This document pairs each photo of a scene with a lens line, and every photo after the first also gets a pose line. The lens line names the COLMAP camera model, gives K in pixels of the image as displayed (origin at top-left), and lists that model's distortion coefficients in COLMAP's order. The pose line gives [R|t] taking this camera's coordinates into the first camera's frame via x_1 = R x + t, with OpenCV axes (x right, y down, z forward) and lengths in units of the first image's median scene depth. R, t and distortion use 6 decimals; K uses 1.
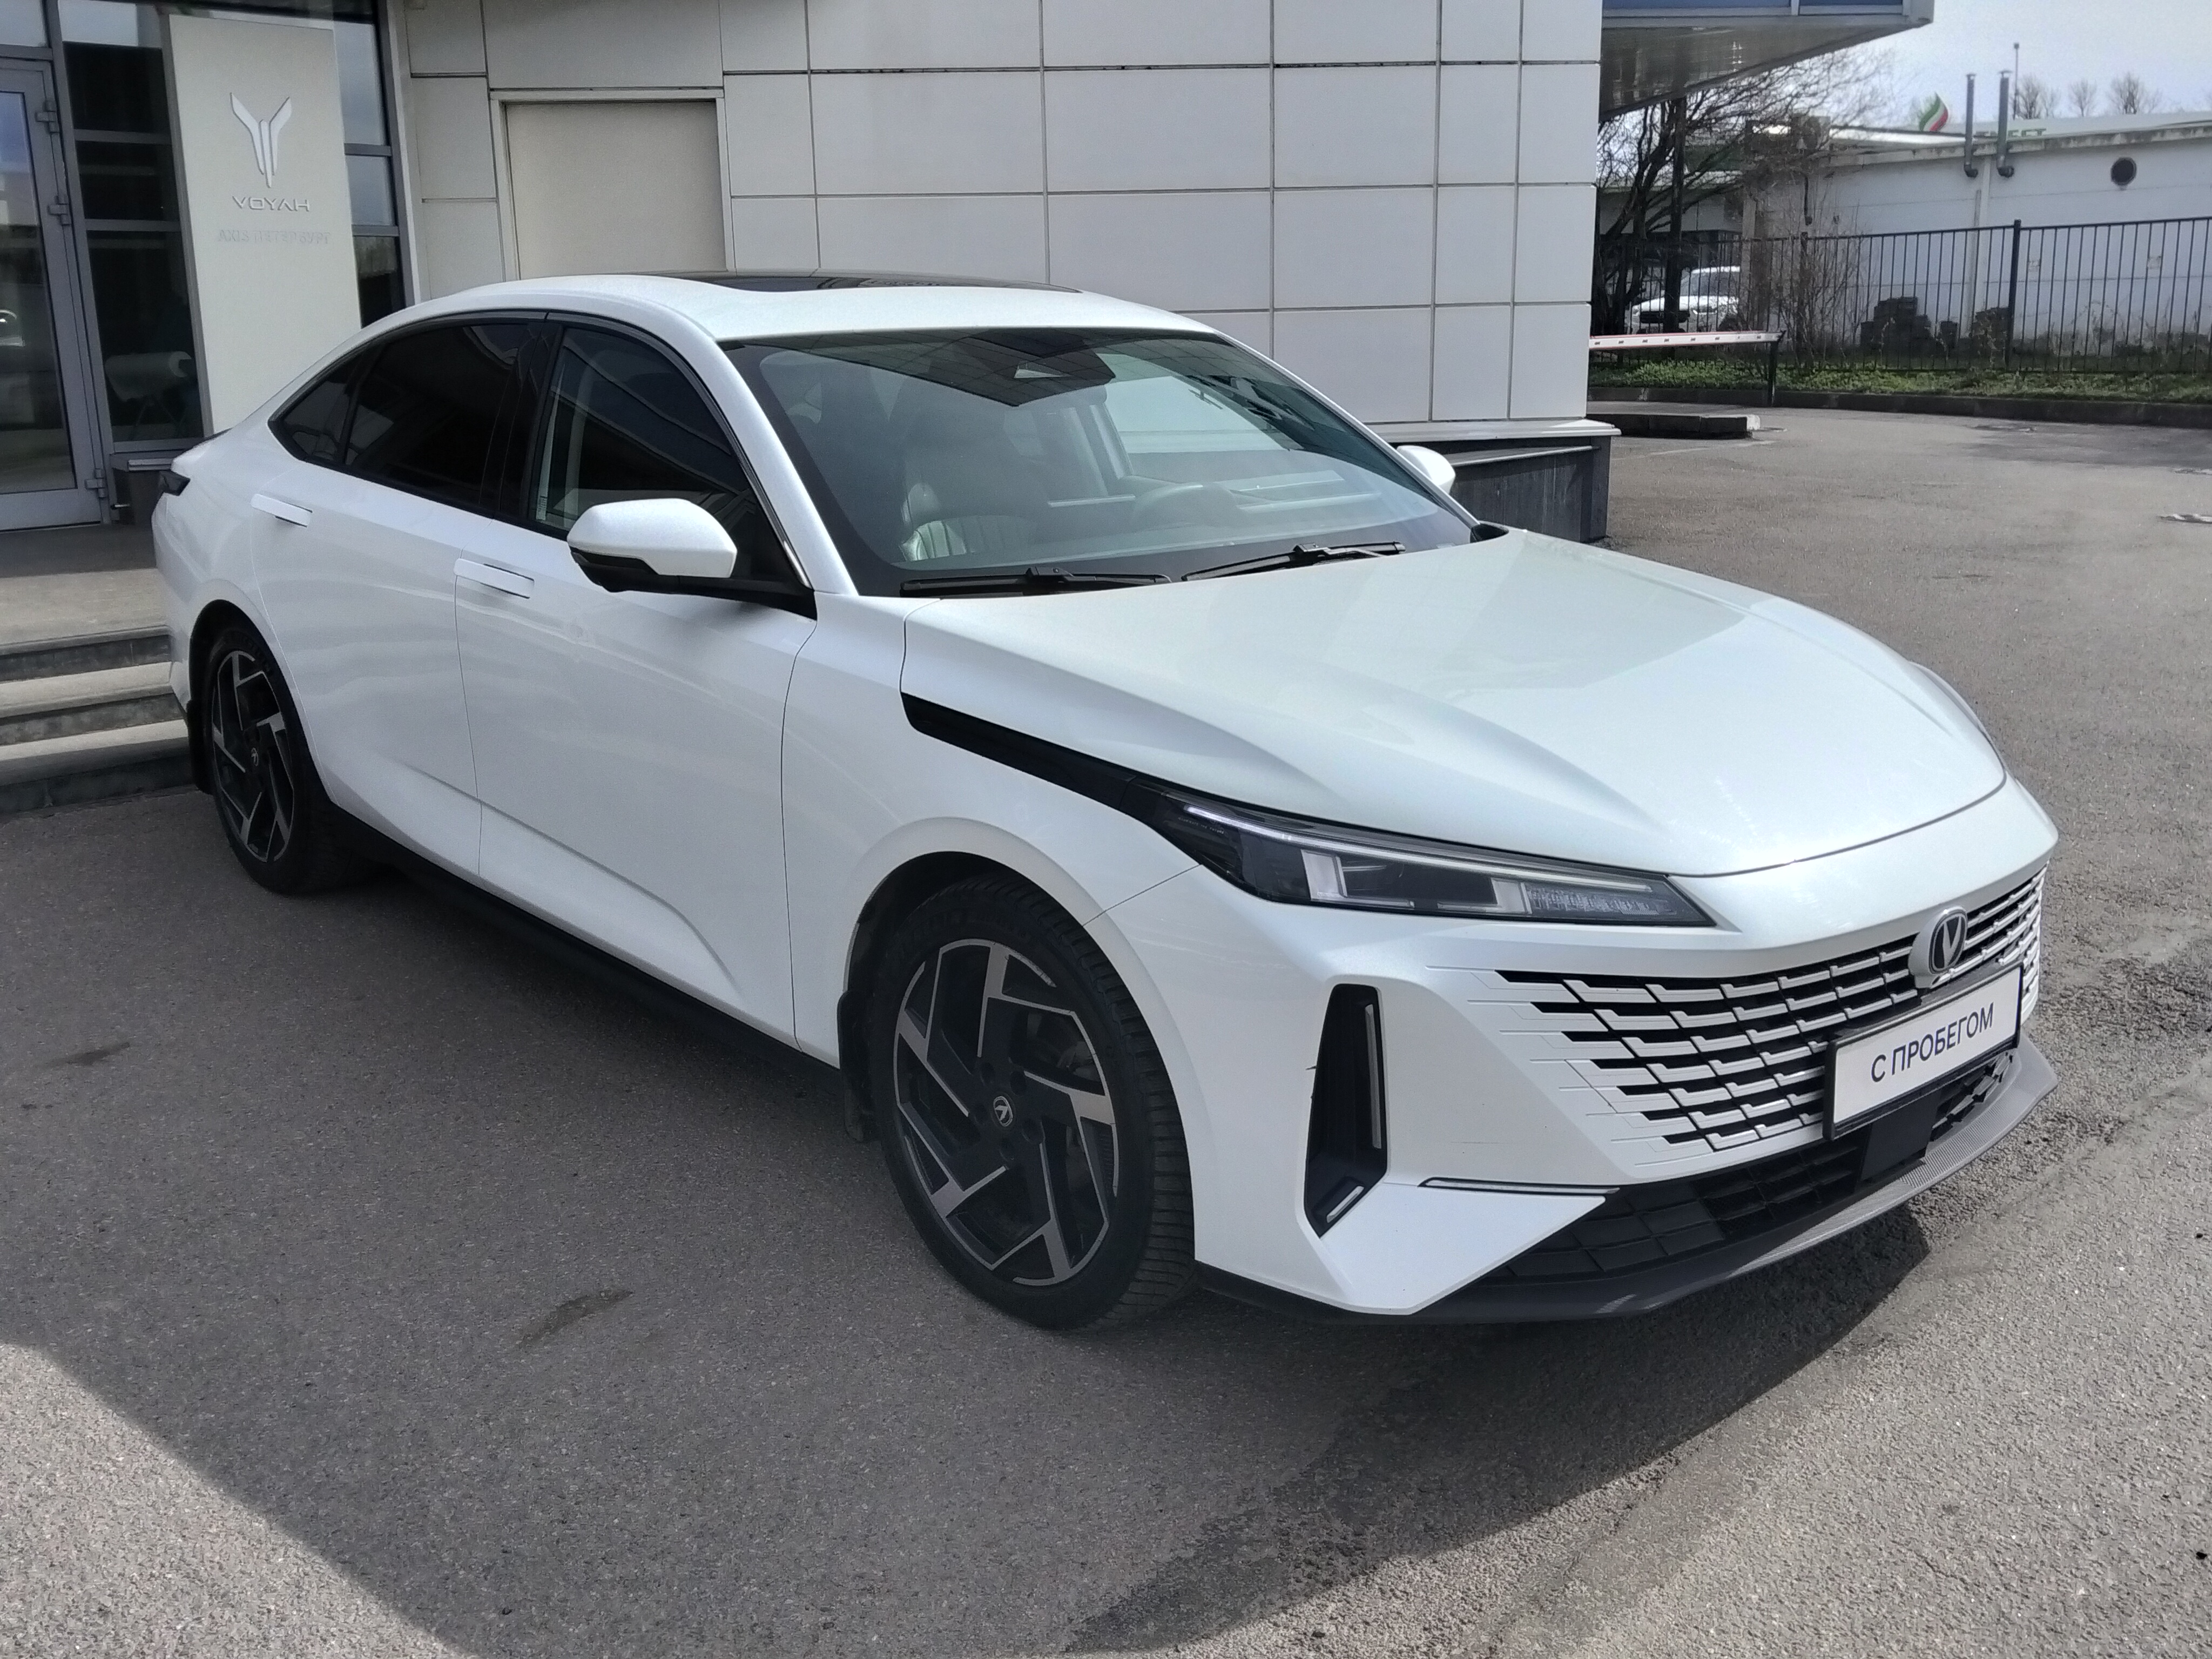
lens RADIAL K [[2033.9, 0, 1120.3], [0, 2033.9, 832.5], [0, 0, 1]] dist [-0.029855, 0.000000]
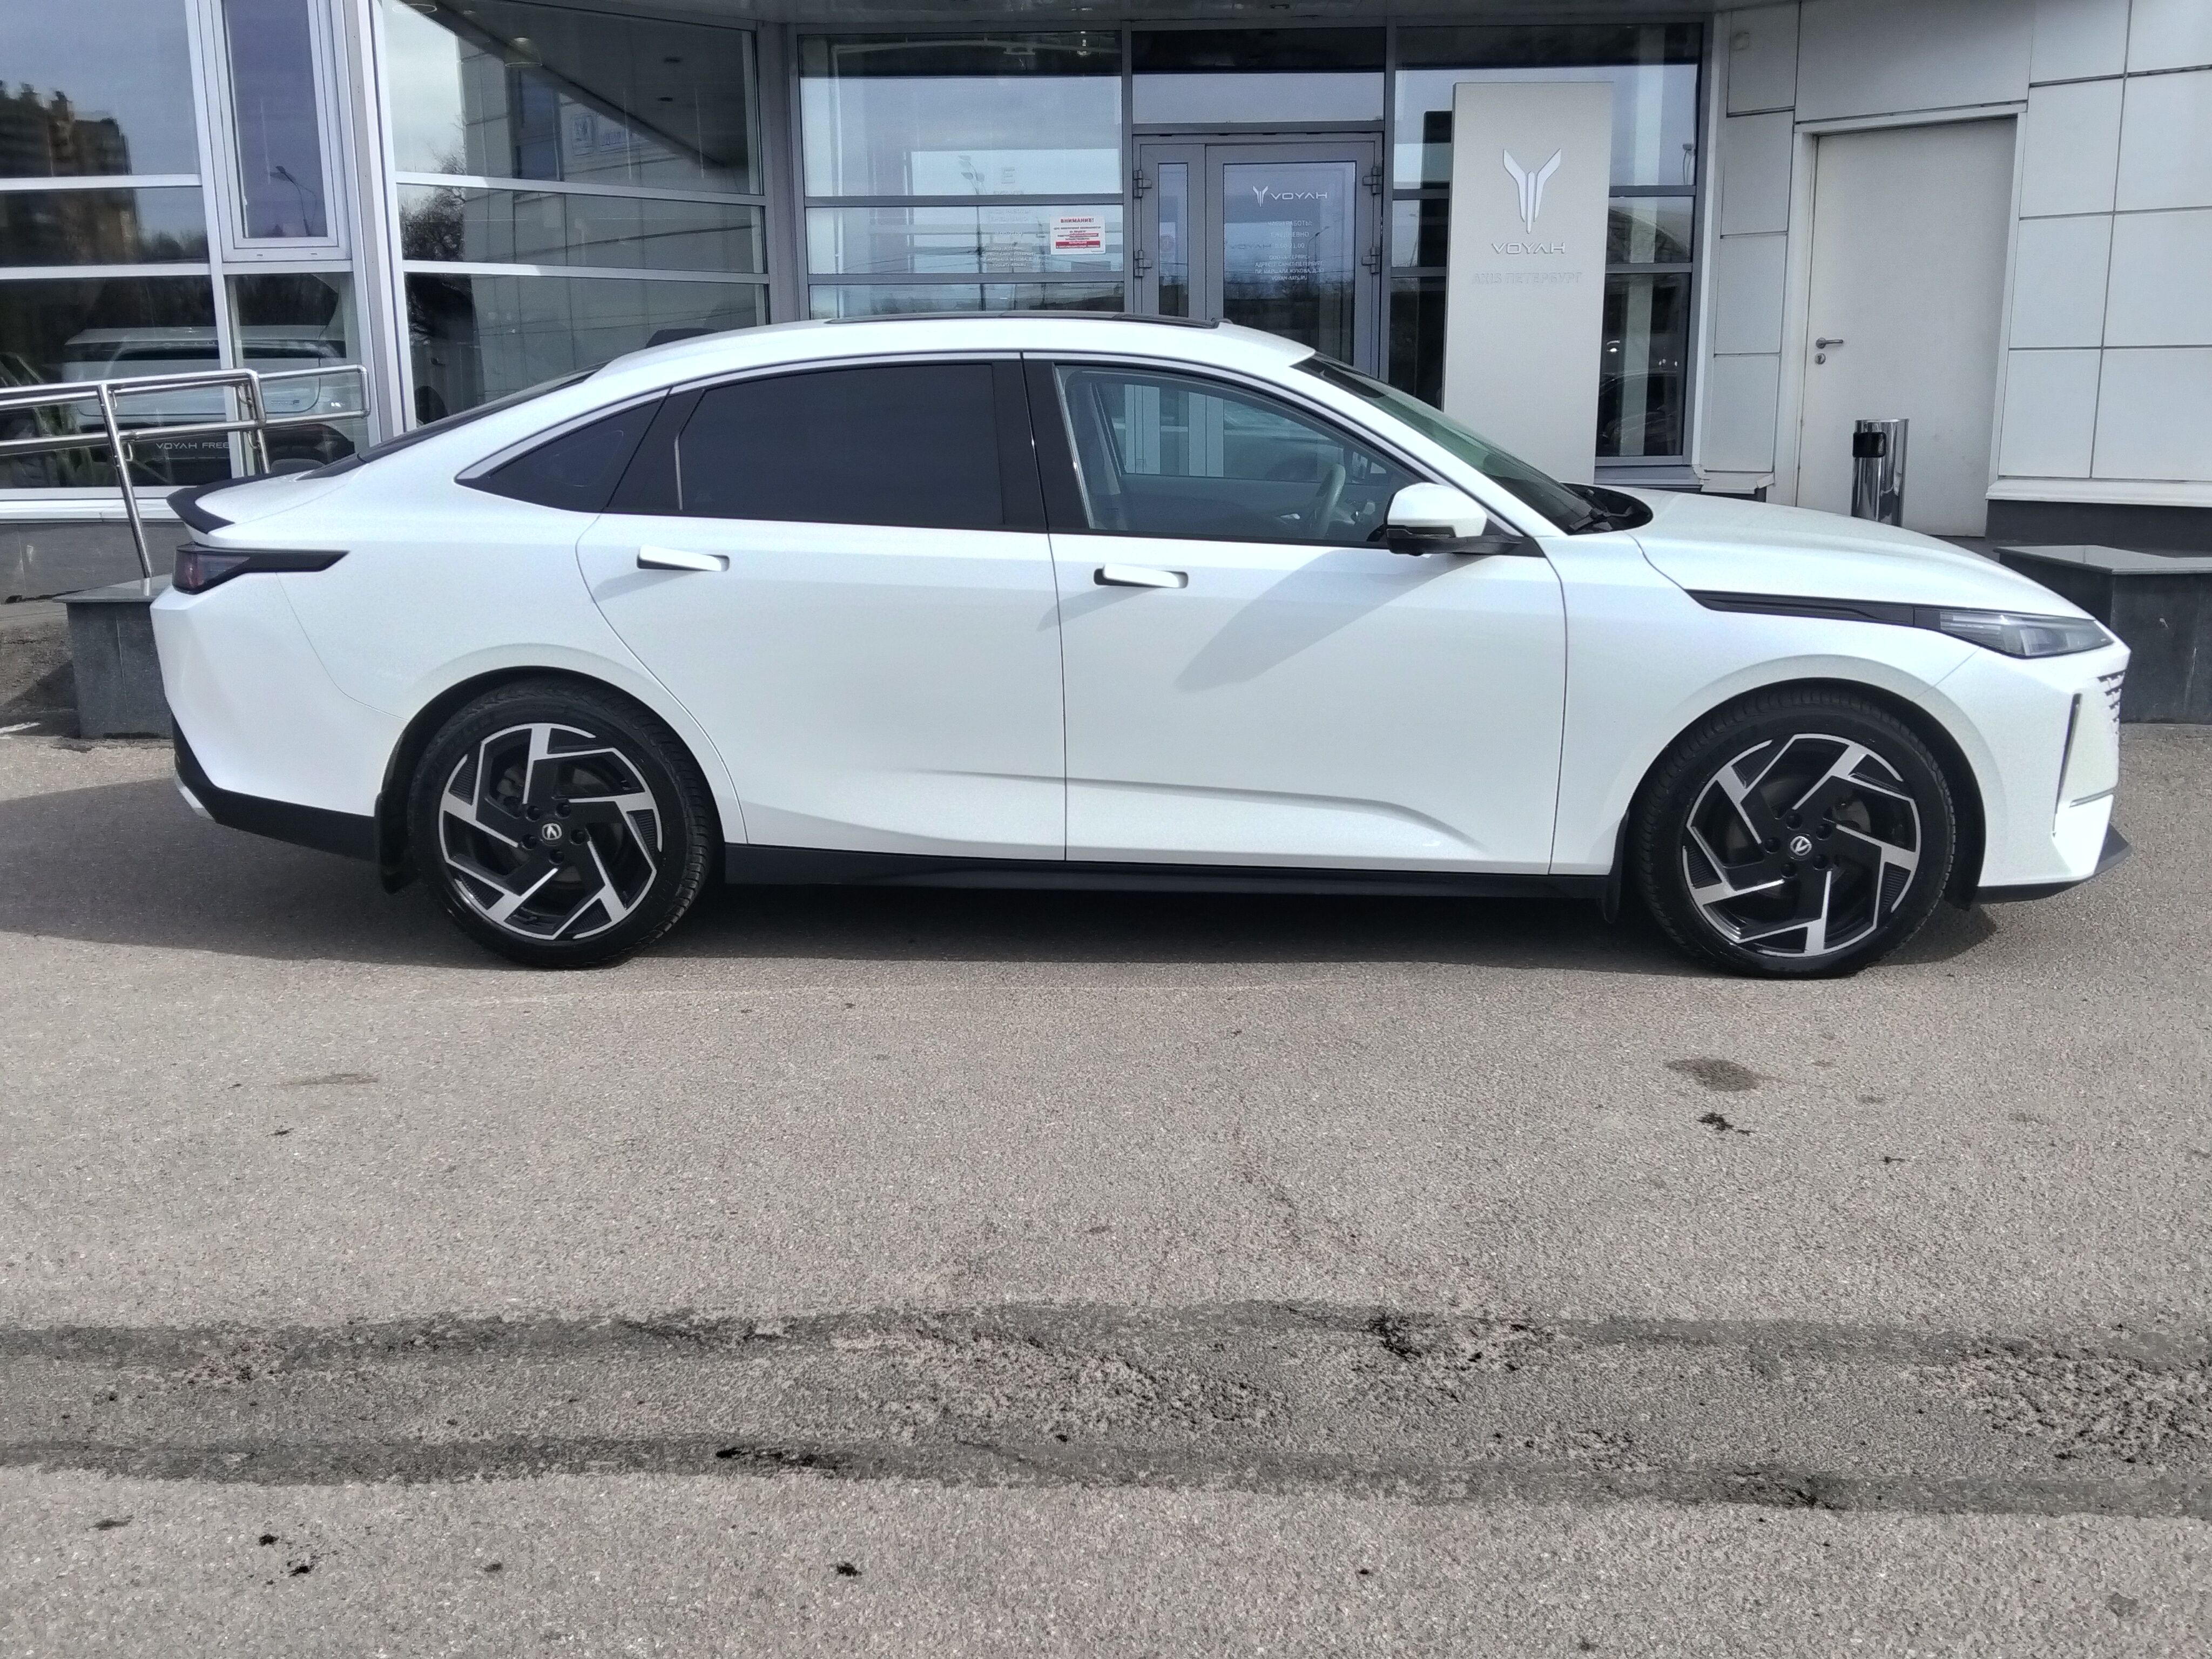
lens RADIAL K [[2033.9, 0, 1097.5], [0, 2033.9, 827.7], [0, 0, 1]] dist [-0.029855, 0.000000]
pose [[0.643938, 0.167325, -0.746556, 0.197319], [-0.178135, 0.981764, 0.066392, -0.022039], [0.744051, 0.090235, 0.662002, 0.082144]]
